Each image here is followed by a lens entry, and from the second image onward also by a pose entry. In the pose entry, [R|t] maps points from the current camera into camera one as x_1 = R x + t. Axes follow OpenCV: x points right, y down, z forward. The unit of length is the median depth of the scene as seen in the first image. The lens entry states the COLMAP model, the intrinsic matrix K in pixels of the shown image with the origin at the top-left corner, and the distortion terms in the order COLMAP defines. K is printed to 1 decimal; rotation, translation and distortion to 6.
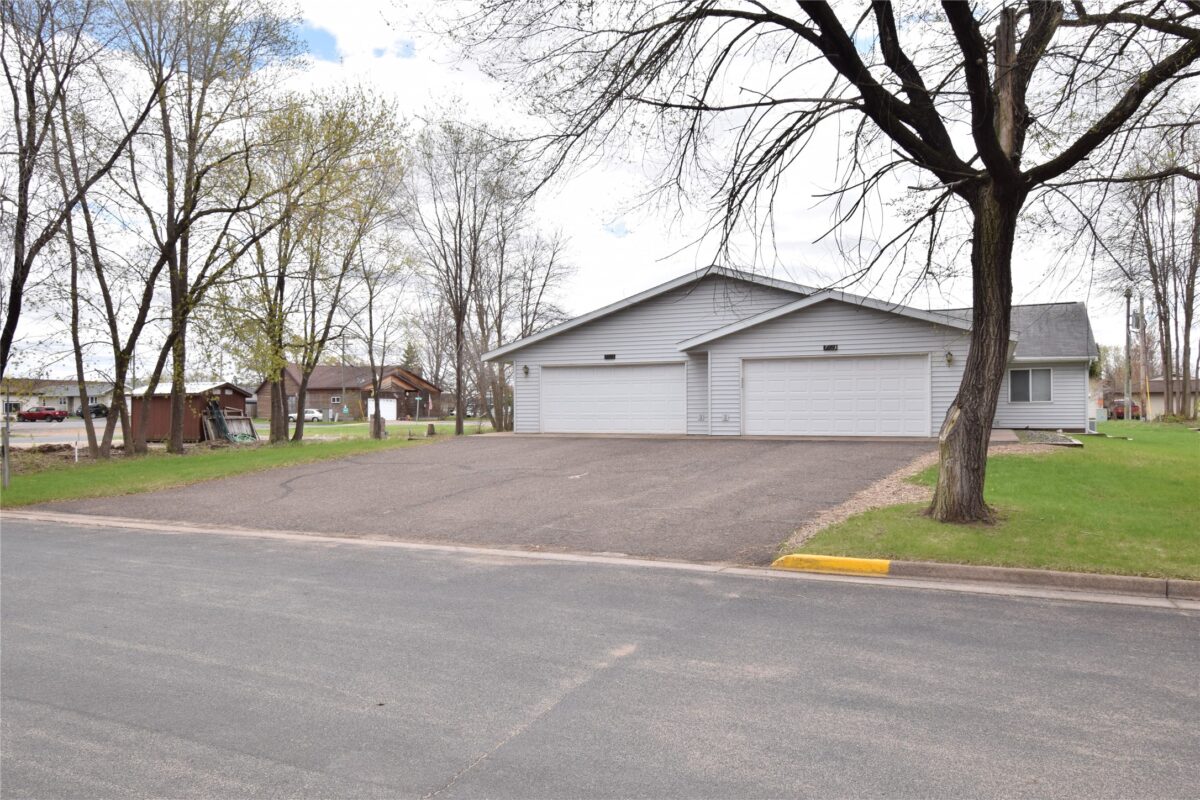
lens RADIAL K [[893.1, 0, 600.0], [0, 893.1, 400.0], [0, 0, 1]] dist [-0.007353, -0.002239]
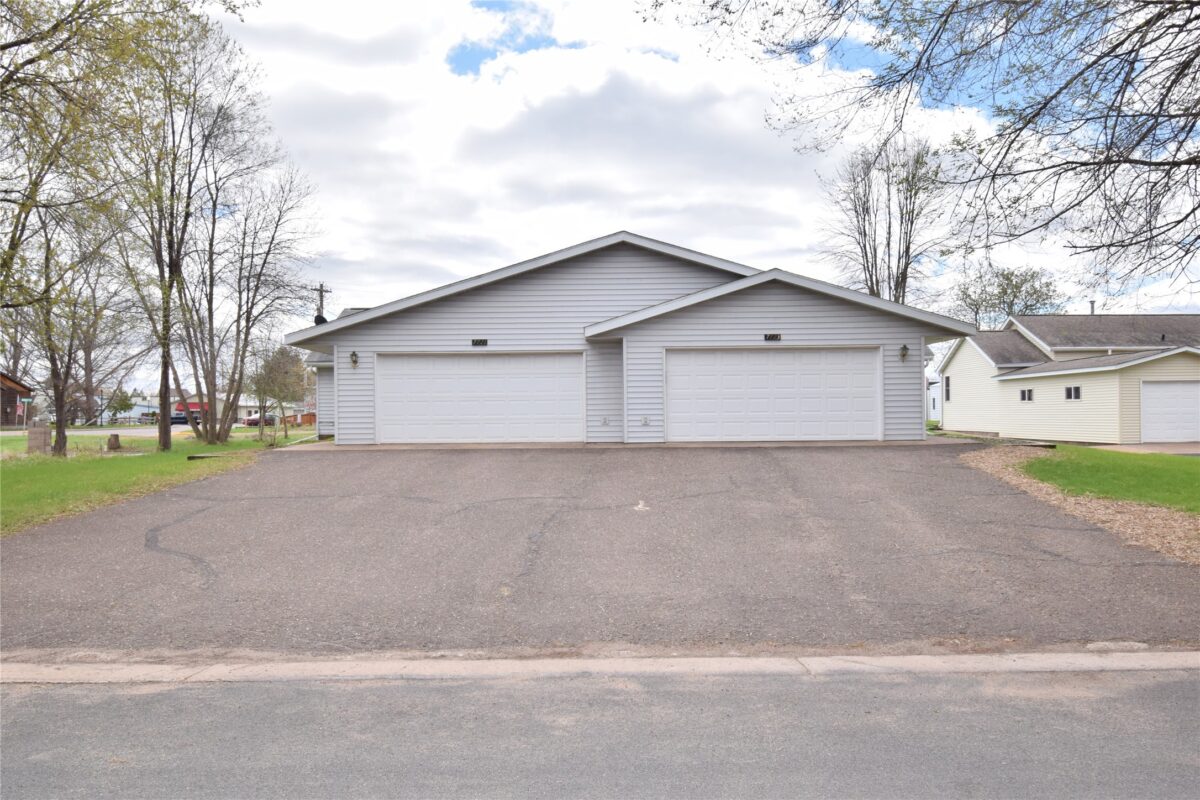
lens RADIAL K [[923.2, 0, 600.0], [0, 923.2, 400.0], [0, 0, 1]] dist [-0.007573, -0.004554]
pose [[0.902503, 0.000630, 0.430684, -0.251988], [0.000996, 0.999993, -0.003550, 0.003863], [-0.430683, 0.003633, 0.902496, 0.261761]]
